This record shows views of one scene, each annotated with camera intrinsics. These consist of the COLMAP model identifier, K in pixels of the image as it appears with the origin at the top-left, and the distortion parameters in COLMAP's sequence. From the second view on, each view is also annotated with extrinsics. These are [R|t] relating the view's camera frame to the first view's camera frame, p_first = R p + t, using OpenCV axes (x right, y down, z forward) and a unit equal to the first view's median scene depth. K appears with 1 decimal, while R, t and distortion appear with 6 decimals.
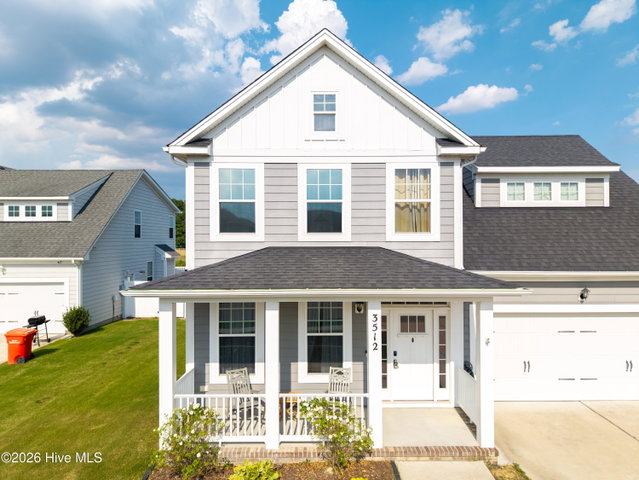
lens RADIAL K [[425.7, 0, 321.3], [0, 425.7, 240.2], [0, 0, 1]] dist [0.038992, -0.038258]
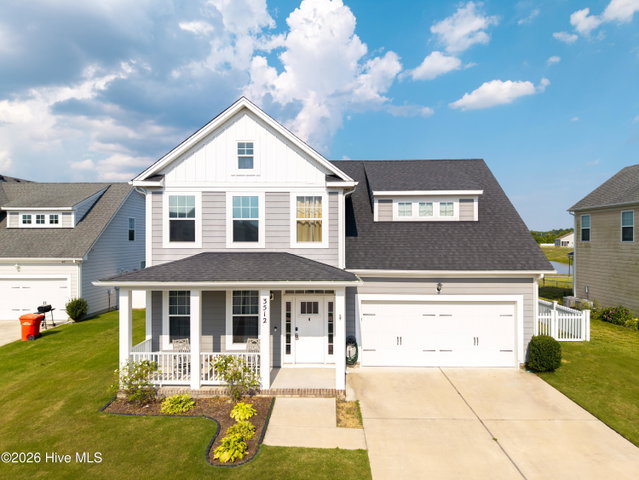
lens RADIAL K [[425.7, 0, 321.3], [0, 425.7, 240.2], [0, 0, 1]] dist [0.038992, -0.038258]
pose [[0.999693, 0.002332, -0.024666, 0.286393], [-0.002266, 0.999994, 0.002685, -0.027583], [0.024672, -0.002628, 0.999692, -0.378441]]
